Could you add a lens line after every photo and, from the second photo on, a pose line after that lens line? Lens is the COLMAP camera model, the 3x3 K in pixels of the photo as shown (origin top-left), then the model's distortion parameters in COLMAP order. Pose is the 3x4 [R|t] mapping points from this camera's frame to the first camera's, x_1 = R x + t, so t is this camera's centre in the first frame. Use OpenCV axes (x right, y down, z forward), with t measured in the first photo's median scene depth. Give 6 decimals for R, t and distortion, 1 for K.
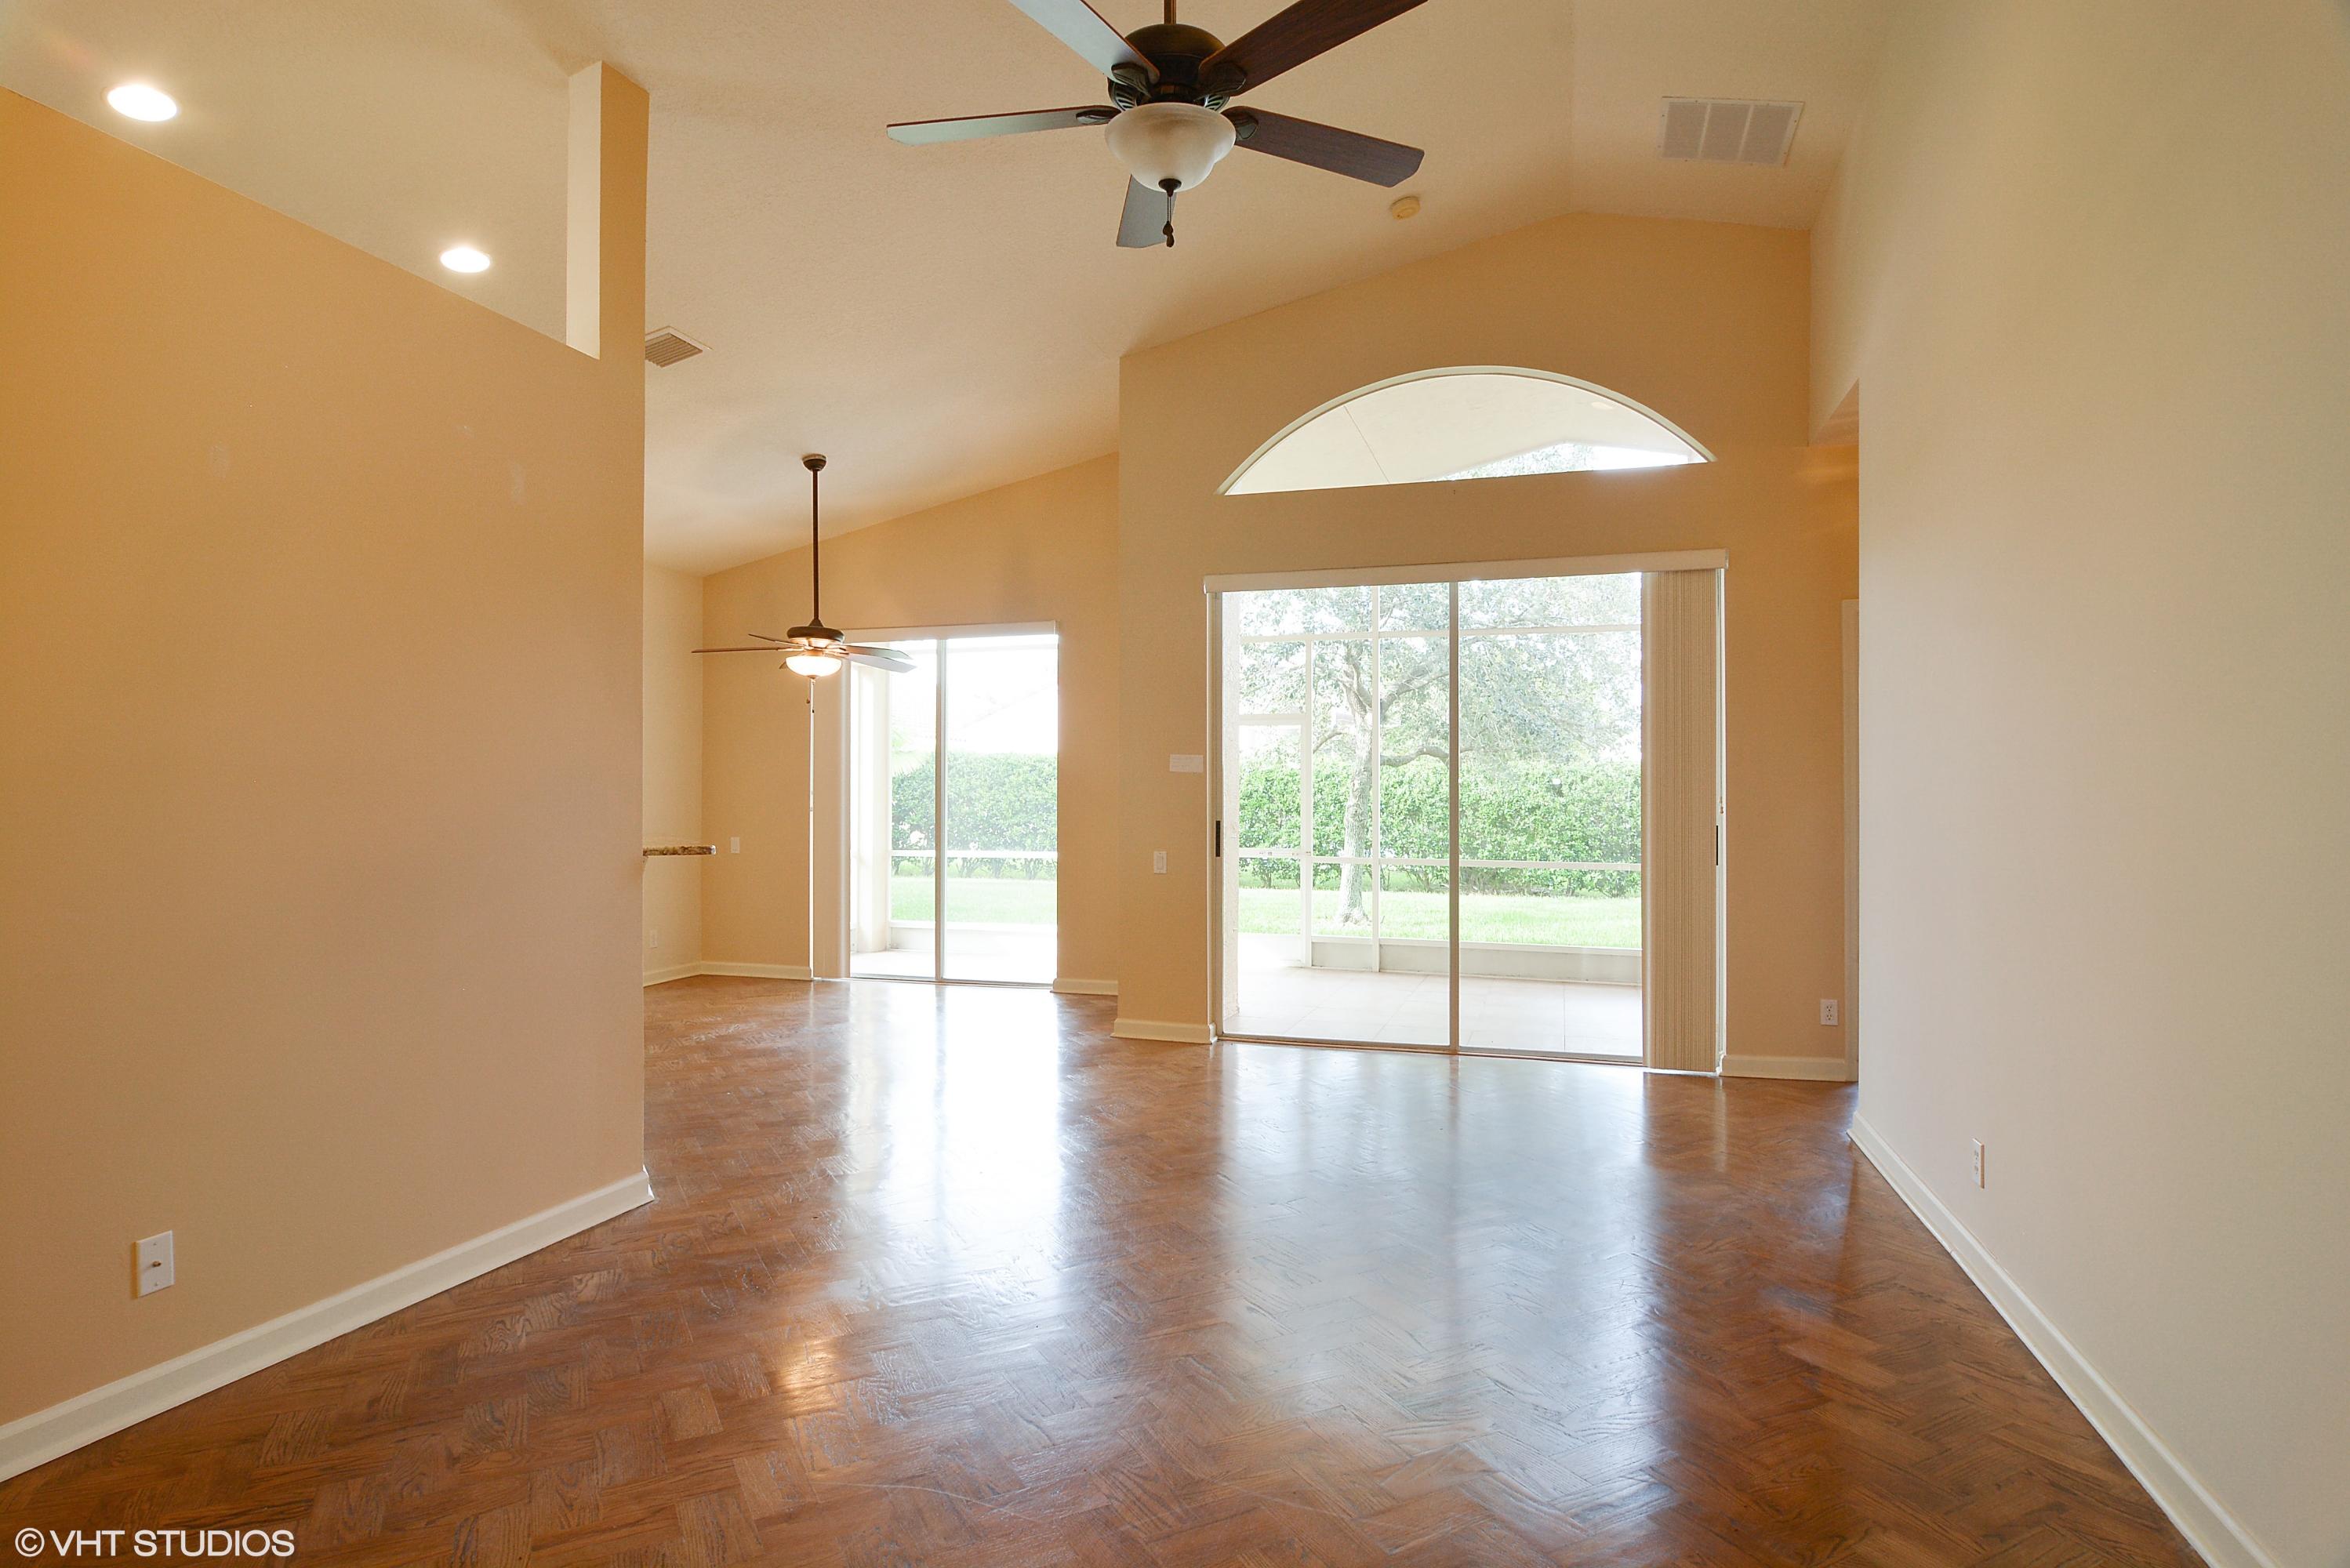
lens RADIAL K [[1272.8, 0, 1164.9], [0, 1272.8, 789.9], [0, 0, 1]] dist [-0.004745, -0.000339]
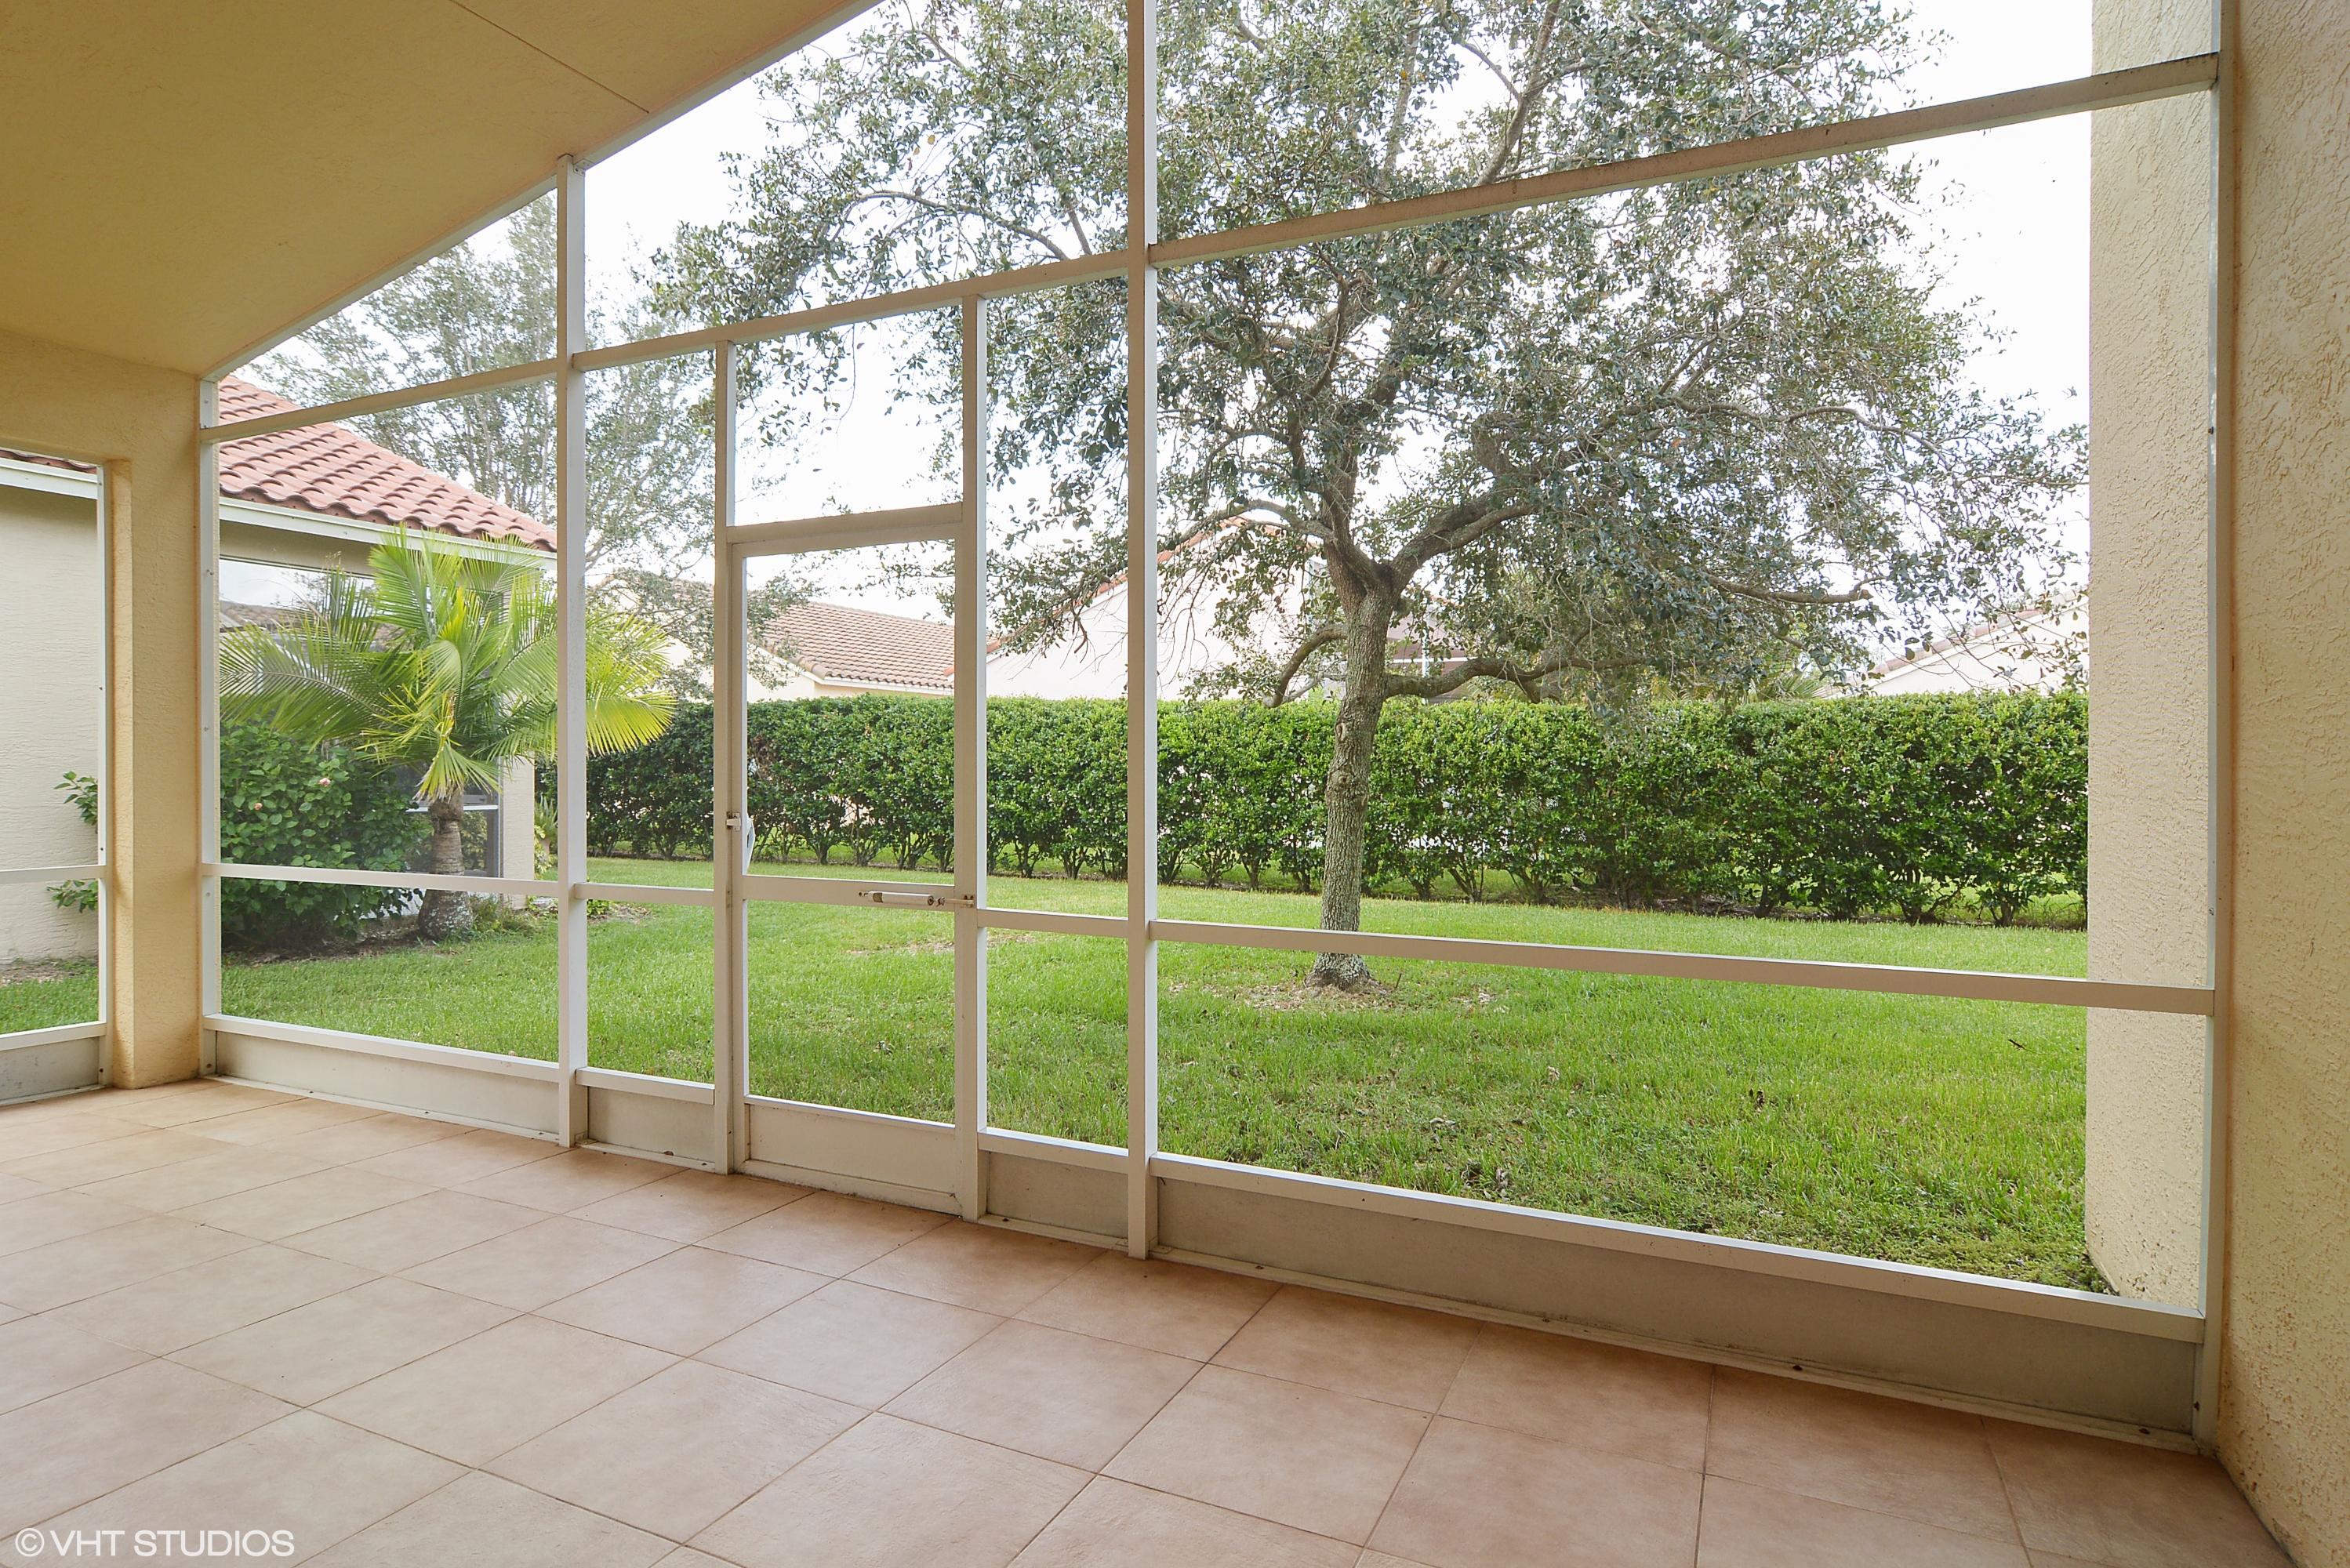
lens RADIAL K [[1272.8, 0, 1183.9], [0, 1272.8, 779.1], [0, 0, 1]] dist [-0.004745, -0.000339]
pose [[0.991478, 0.000922, -0.130275, 0.116529], [0.001468, 0.999832, 0.018246, 0.004988], [0.130270, -0.018281, 0.991310, 0.344843]]
